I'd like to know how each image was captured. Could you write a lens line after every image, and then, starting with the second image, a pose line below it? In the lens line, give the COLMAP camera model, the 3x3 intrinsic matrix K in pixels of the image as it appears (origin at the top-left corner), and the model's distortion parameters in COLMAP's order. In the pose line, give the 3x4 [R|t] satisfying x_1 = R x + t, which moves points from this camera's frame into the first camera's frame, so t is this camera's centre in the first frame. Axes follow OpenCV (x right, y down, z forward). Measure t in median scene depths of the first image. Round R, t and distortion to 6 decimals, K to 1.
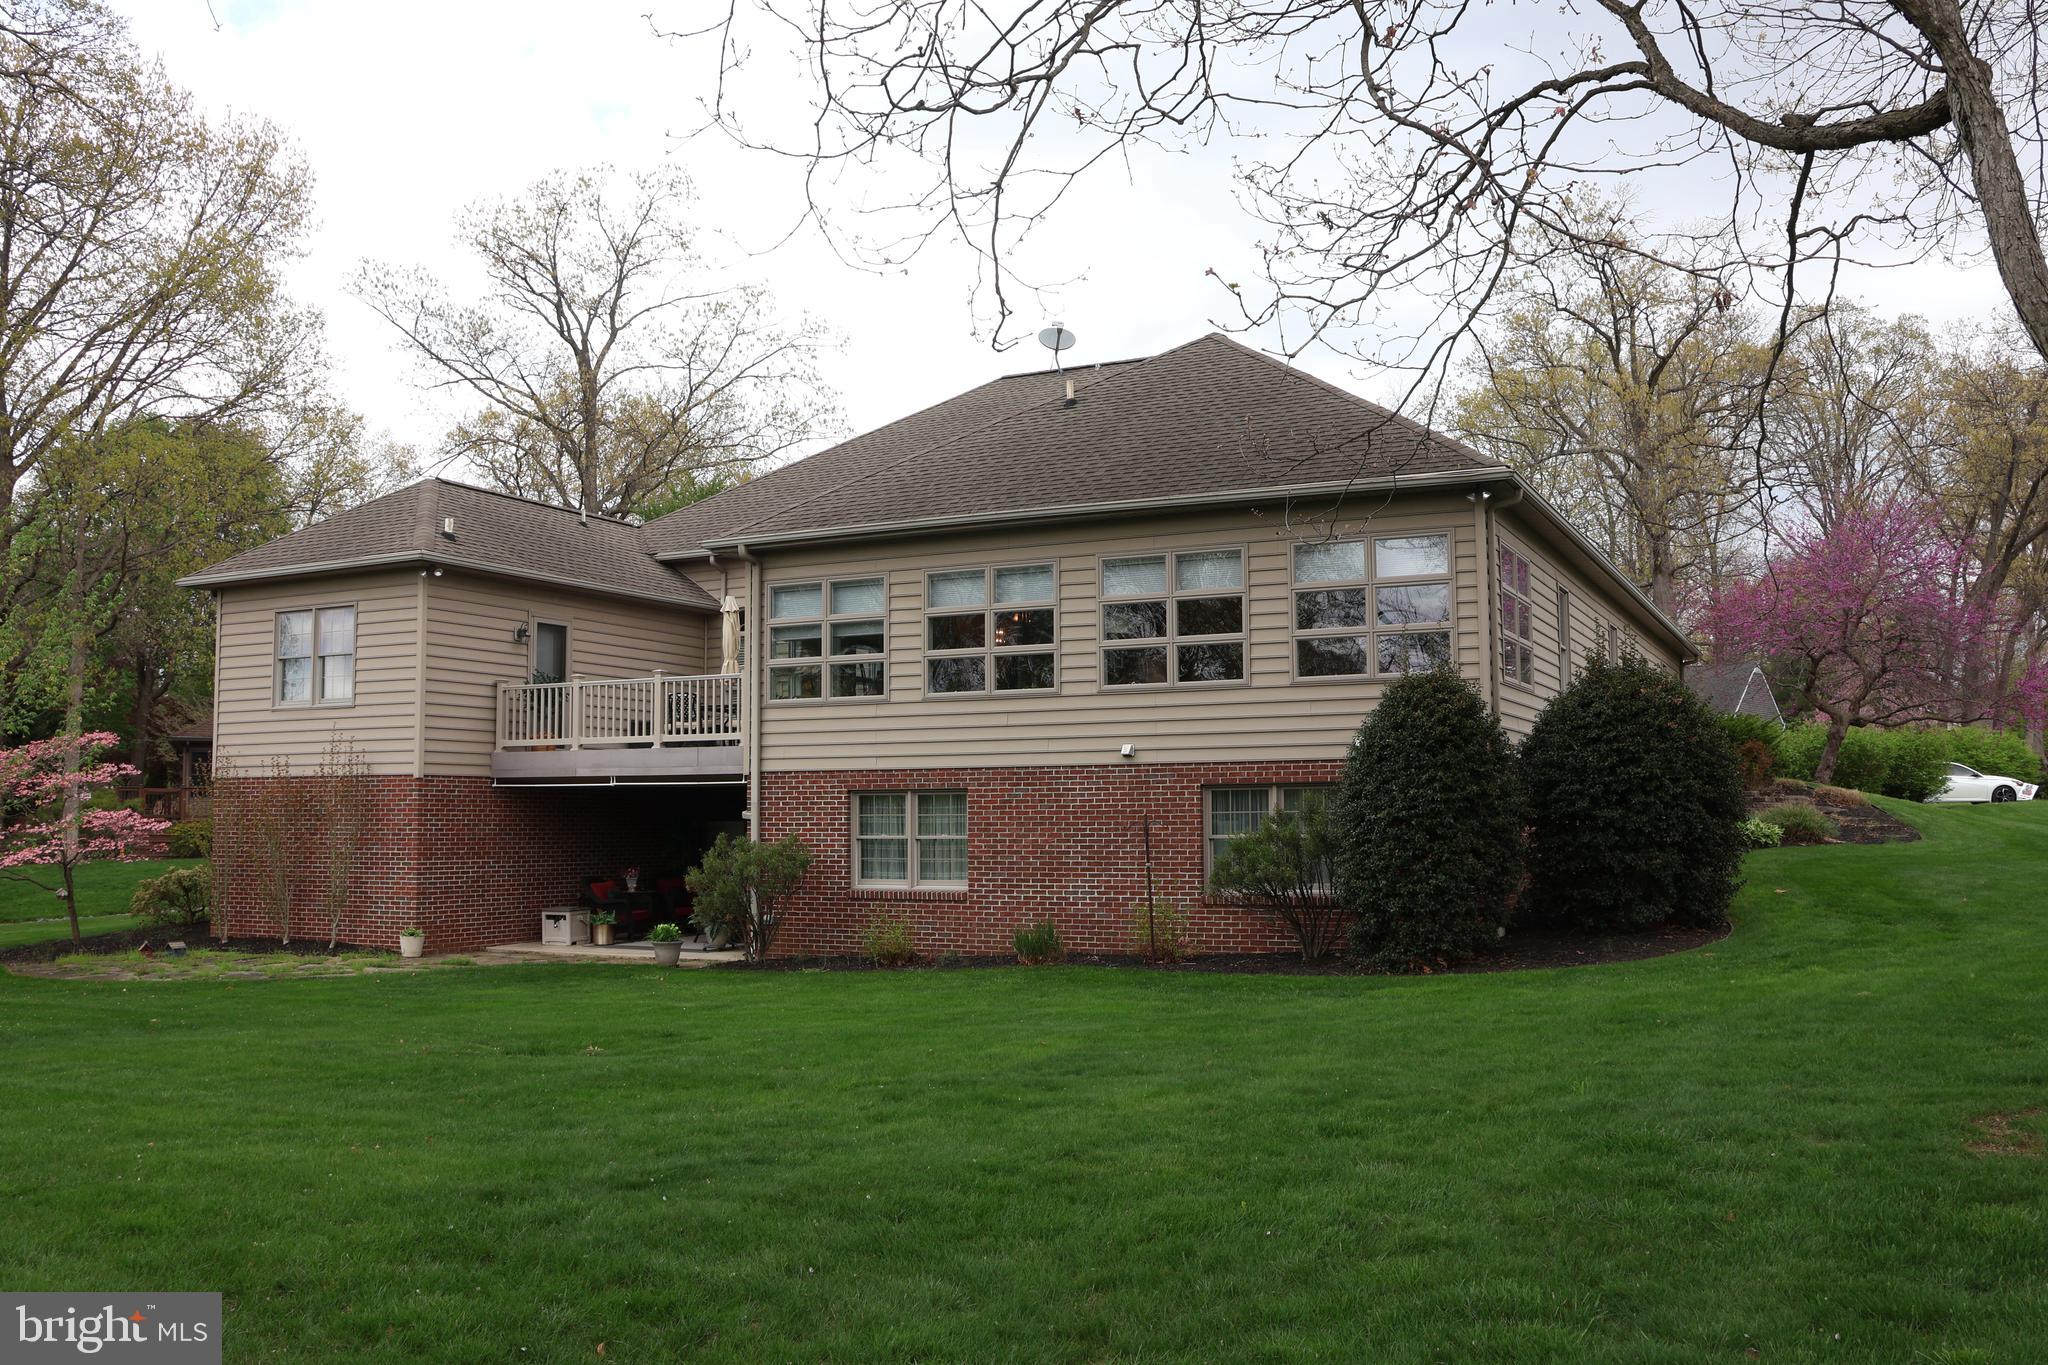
lens RADIAL K [[1722.2, 0, 1019.5], [0, 1722.2, 682.1], [0, 0, 1]] dist [-0.154845, 0.118775]
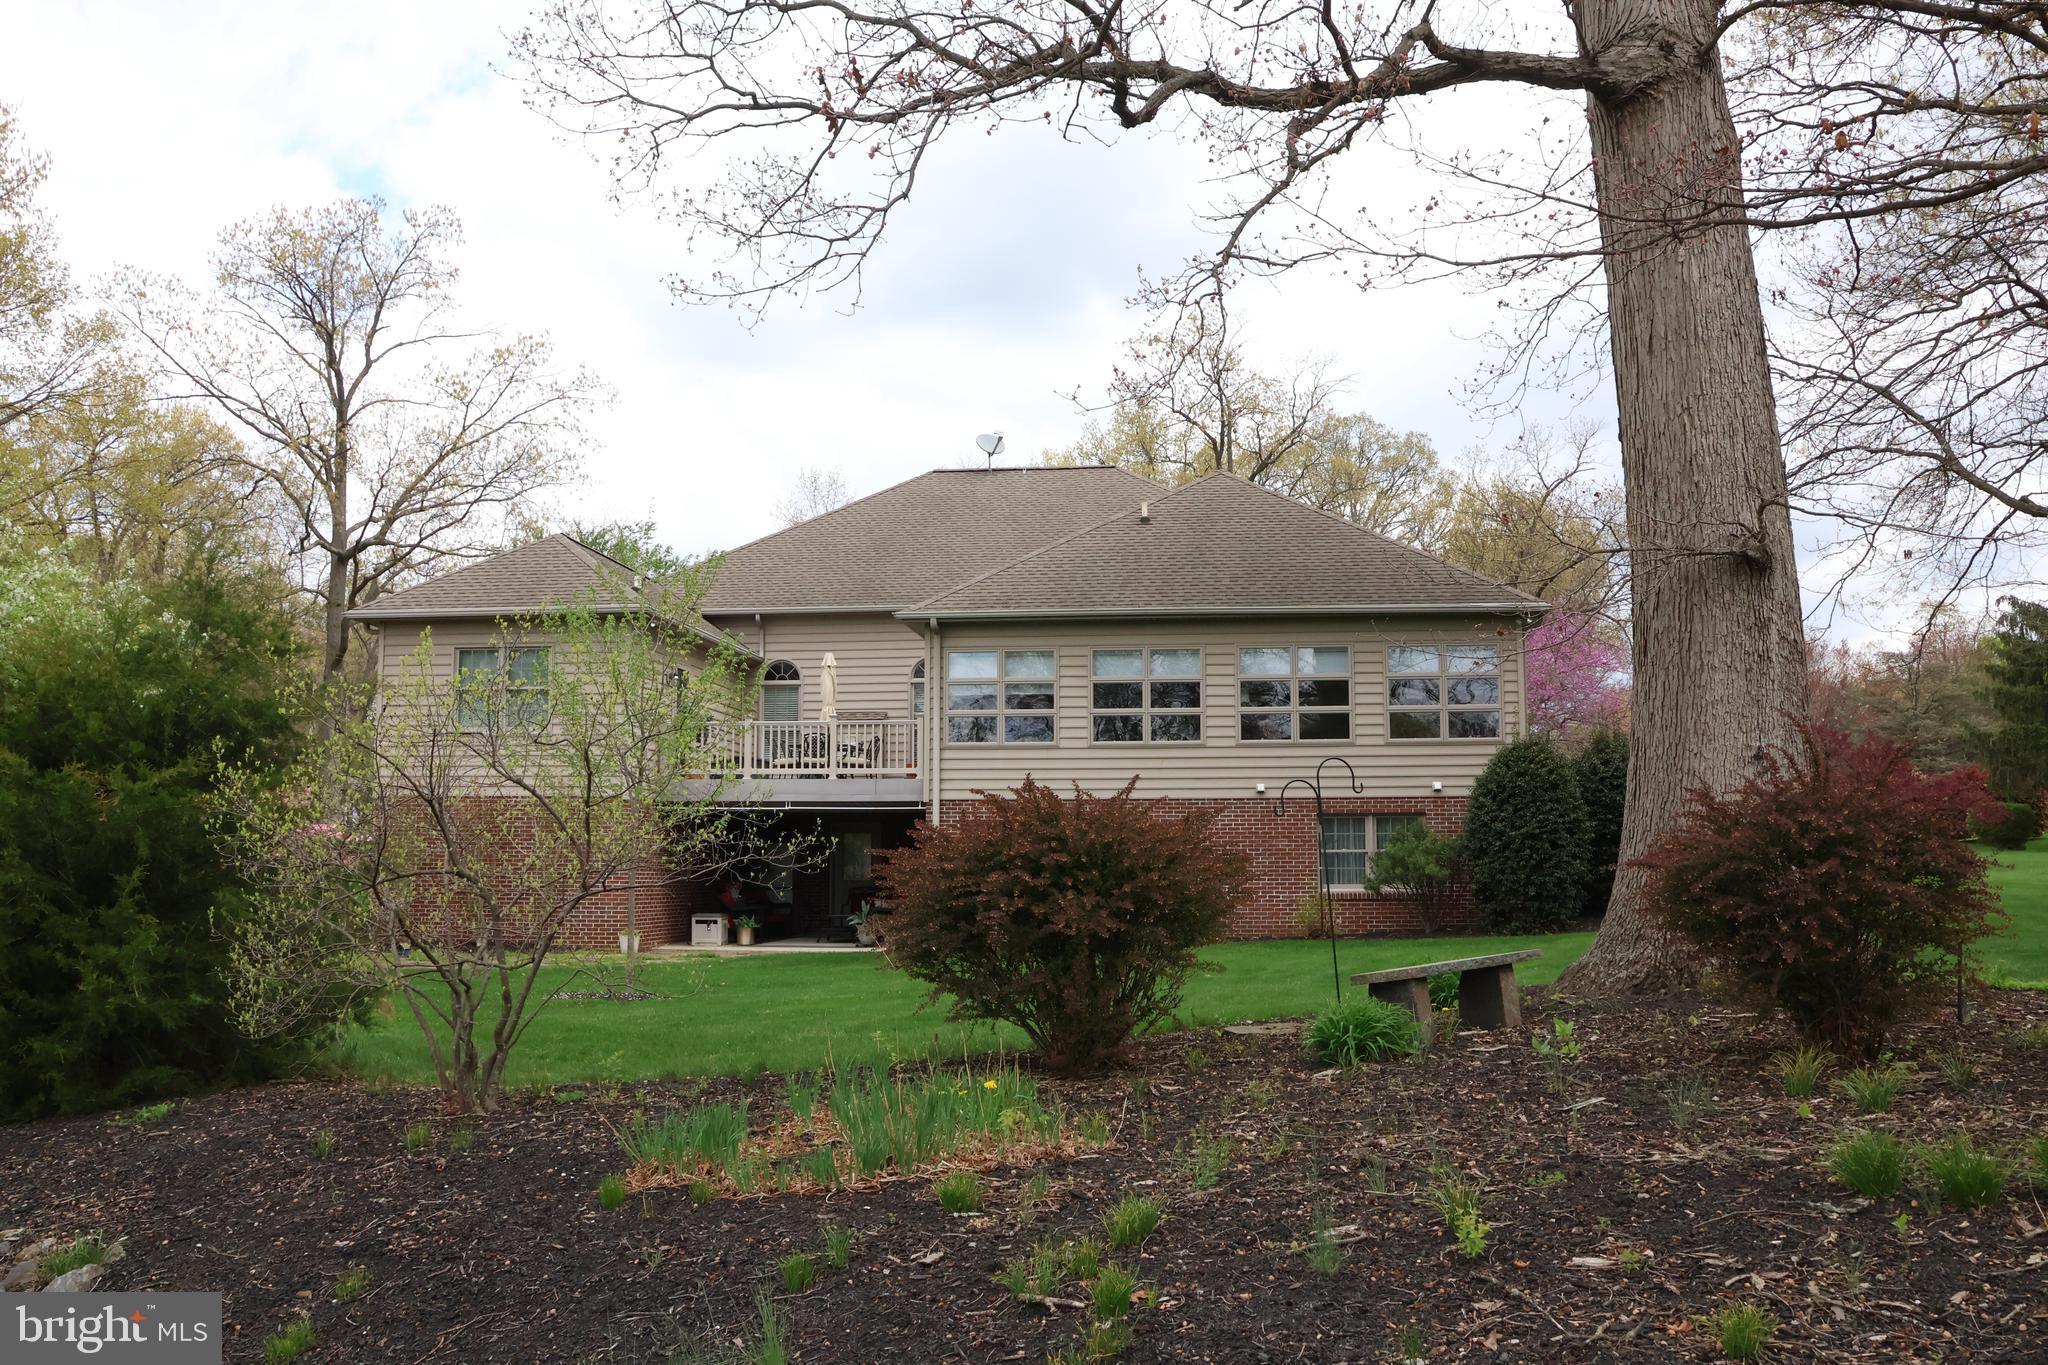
lens RADIAL K [[1767.9, 0, 1013.6], [0, 1767.9, 681.6], [0, 0, 1]] dist [-0.149365, 0.132911]
pose [[0.938616, 0.041001, 0.342520, -0.545475], [-0.032582, 0.999010, -0.030298, 0.003496], [-0.343423, 0.017278, 0.939022, -0.228852]]
